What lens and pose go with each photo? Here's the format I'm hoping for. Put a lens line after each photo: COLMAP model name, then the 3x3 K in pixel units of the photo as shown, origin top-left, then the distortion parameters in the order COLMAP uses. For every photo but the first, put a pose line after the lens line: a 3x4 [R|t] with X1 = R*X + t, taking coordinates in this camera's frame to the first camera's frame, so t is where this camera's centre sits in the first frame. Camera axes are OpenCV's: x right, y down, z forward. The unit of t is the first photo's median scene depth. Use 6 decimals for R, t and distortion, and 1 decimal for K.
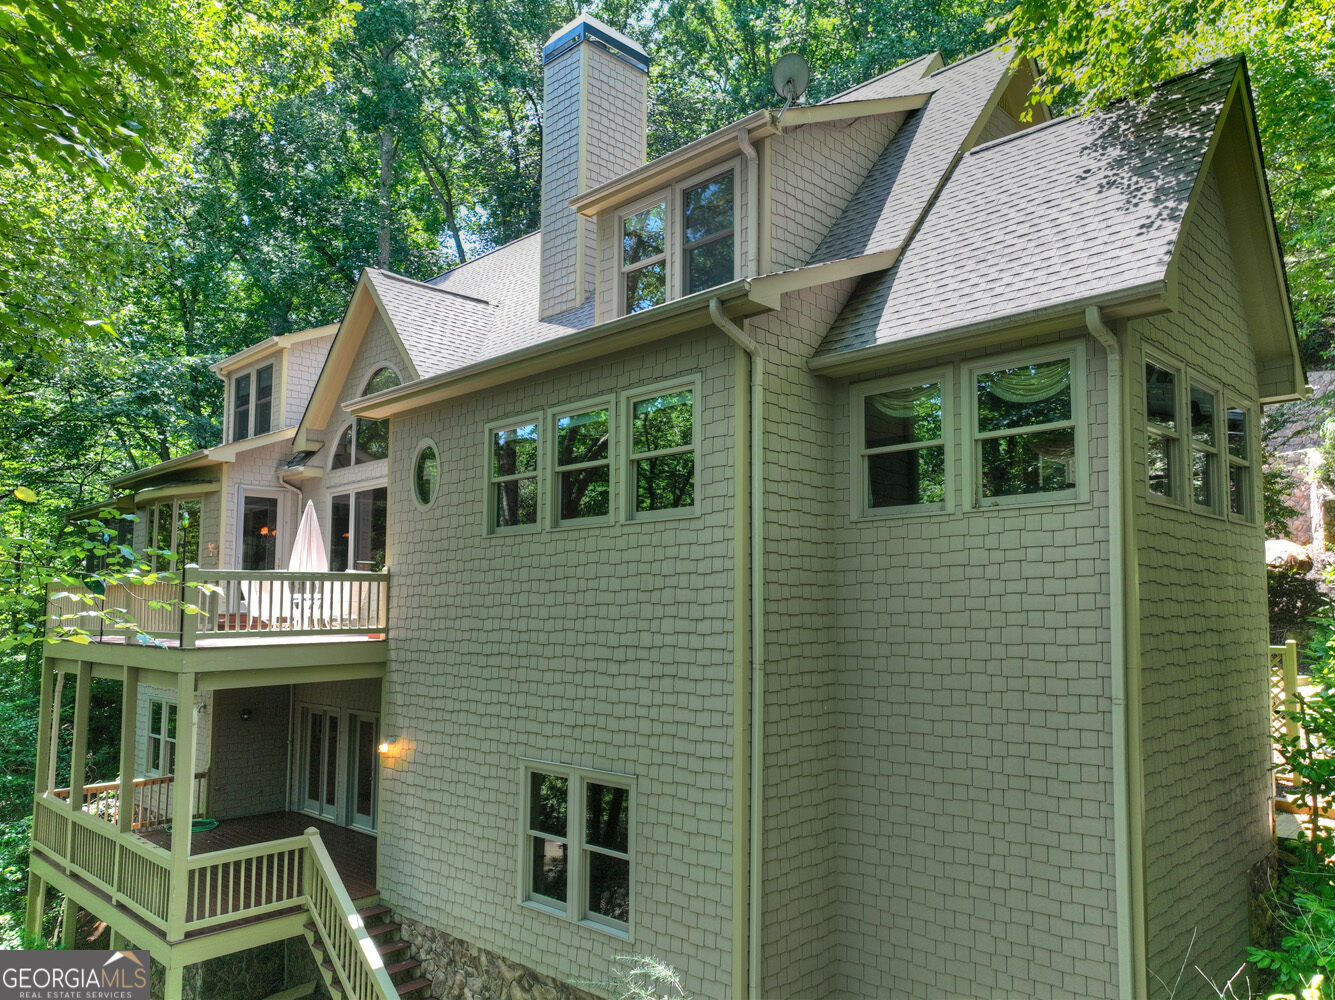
lens RADIAL K [[945.6, 0, 670.4], [0, 945.6, 535.4], [0, 0, 1]] dist [0.000918, 0.012663]
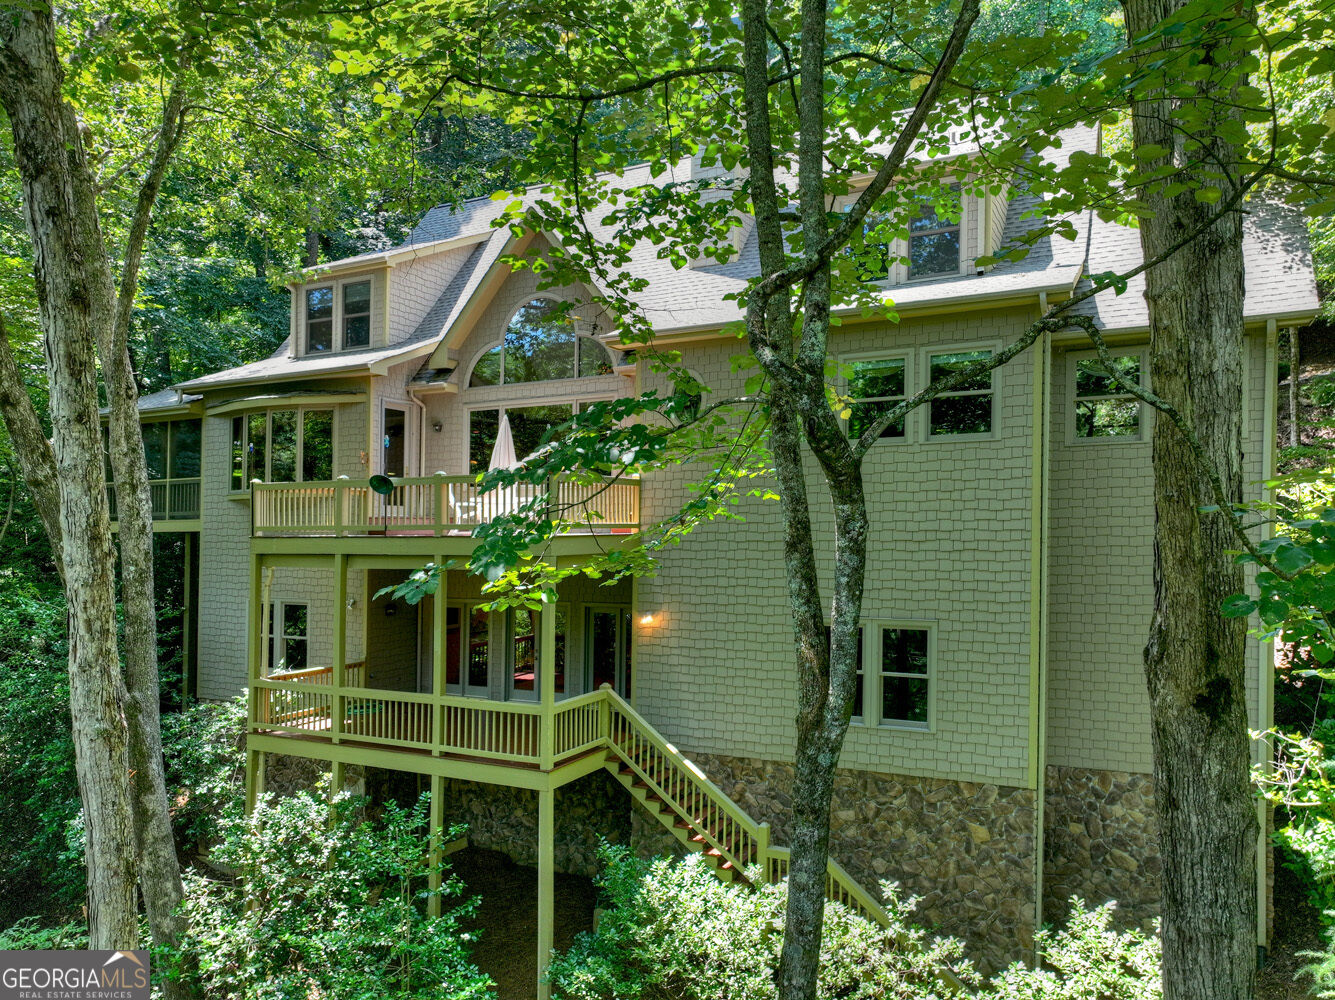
lens RADIAL K [[945.6, 0, 671.2], [0, 945.6, 532.0], [0, 0, 1]] dist [0.000918, 0.012663]
pose [[0.955532, -0.002528, 0.294875, -0.677351], [-0.020421, 0.996995, 0.074723, 0.017991], [-0.294178, -0.077422, 0.952610, -0.190595]]
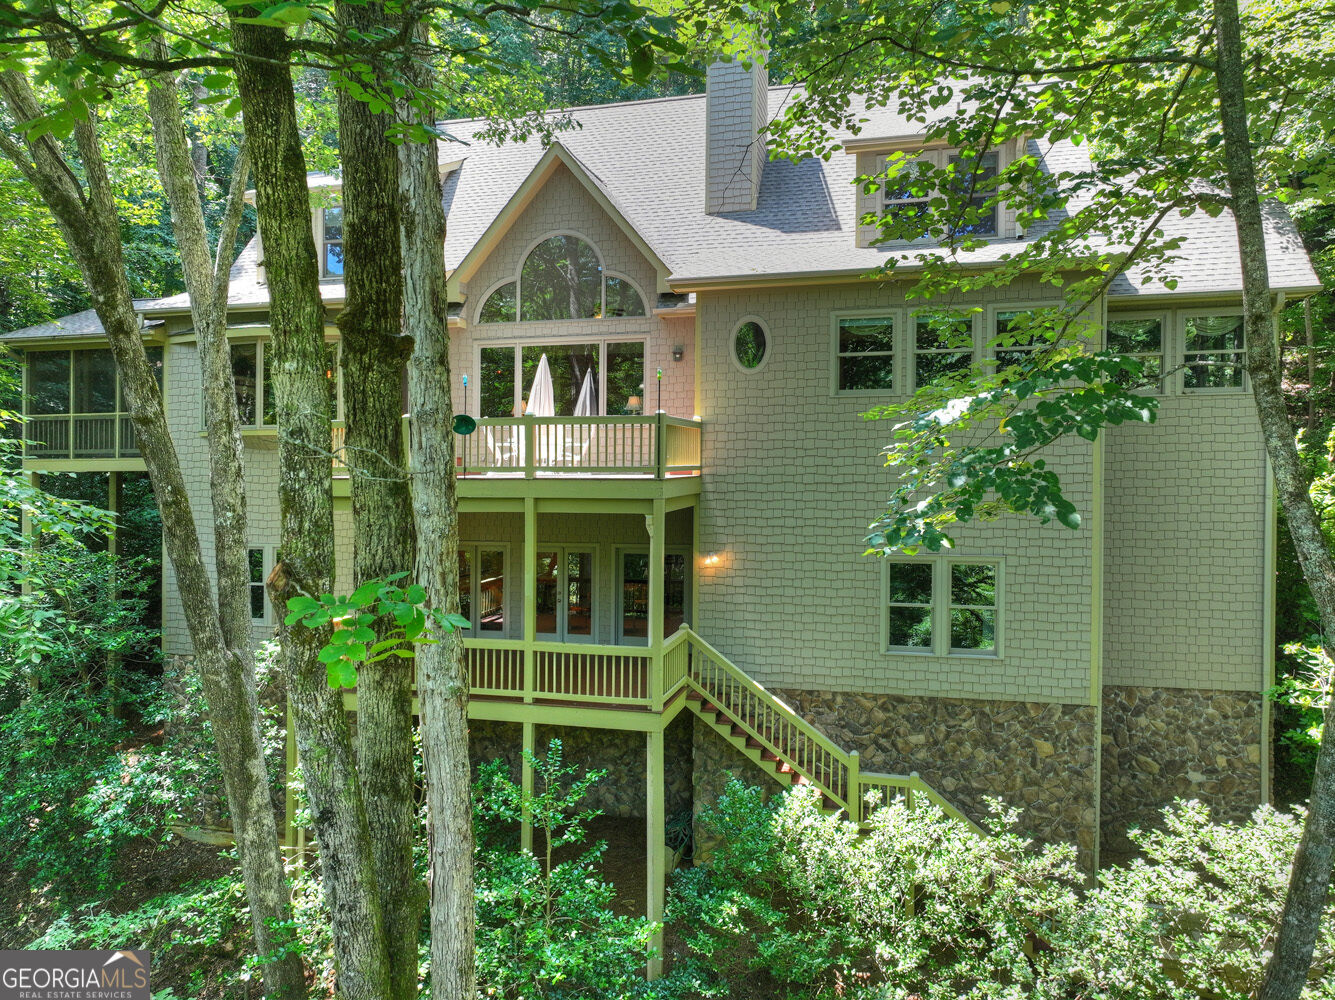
lens RADIAL K [[945.6, 0, 646.9], [0, 945.6, 480.2], [0, 0, 1]] dist [0.000918, 0.012663]
pose [[0.873168, -0.006490, 0.487376, -1.054410], [-0.038000, 0.995962, 0.081342, 0.020204], [-0.485936, -0.089545, 0.869395, -0.048897]]
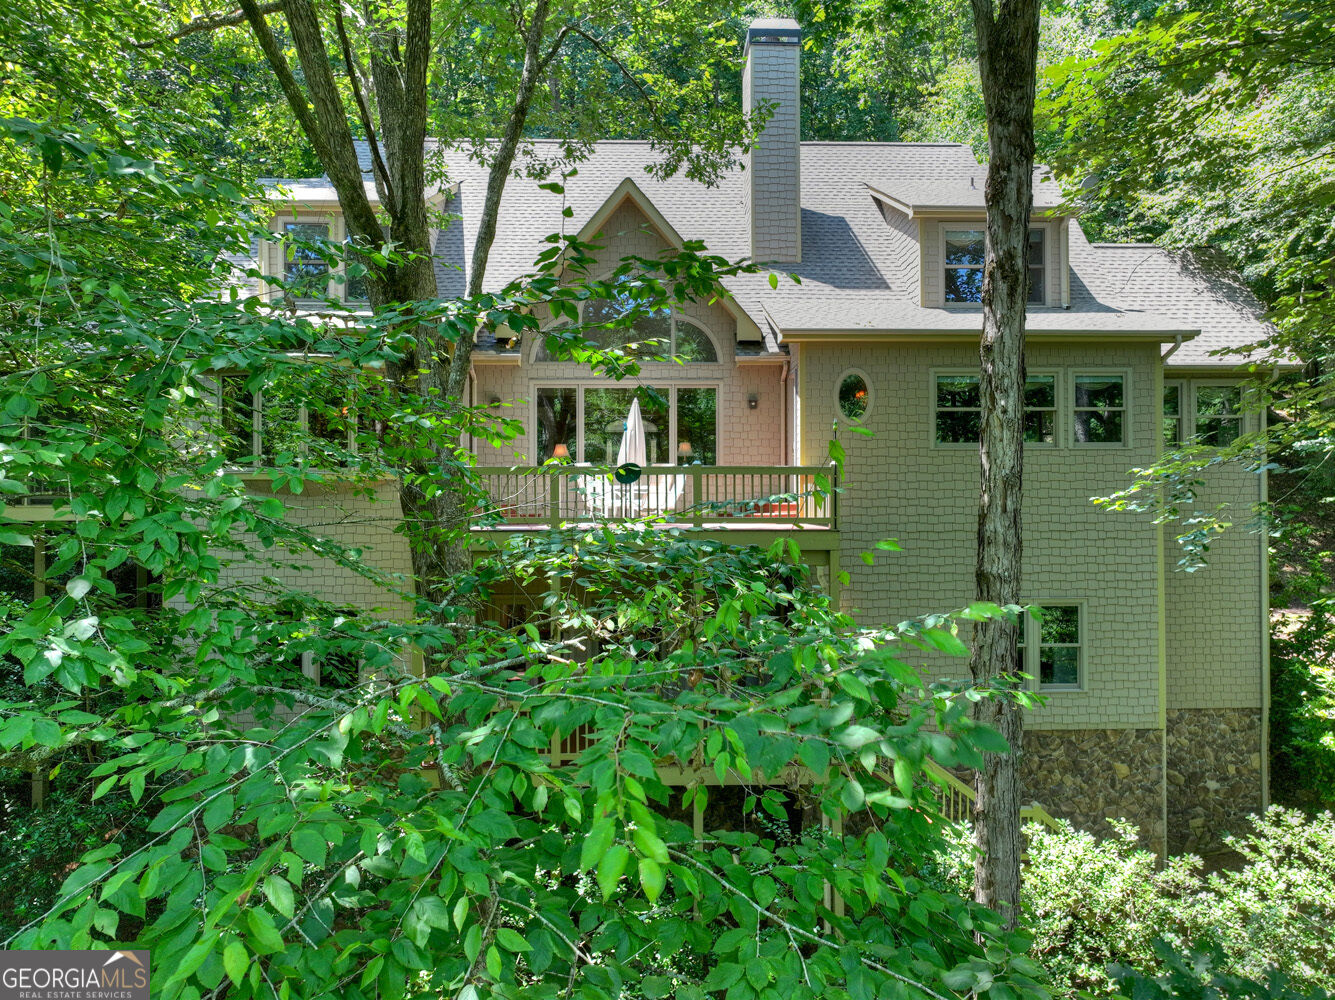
lens RADIAL K [[945.6, 0, 664.3], [0, 945.6, 507.1], [0, 0, 1]] dist [0.000918, 0.012663]
pose [[0.693418, 0.003540, 0.720527, -1.449242], [-0.057271, 0.997095, 0.050218, 0.039484], [-0.718256, -0.076088, 0.691606, 0.300888]]
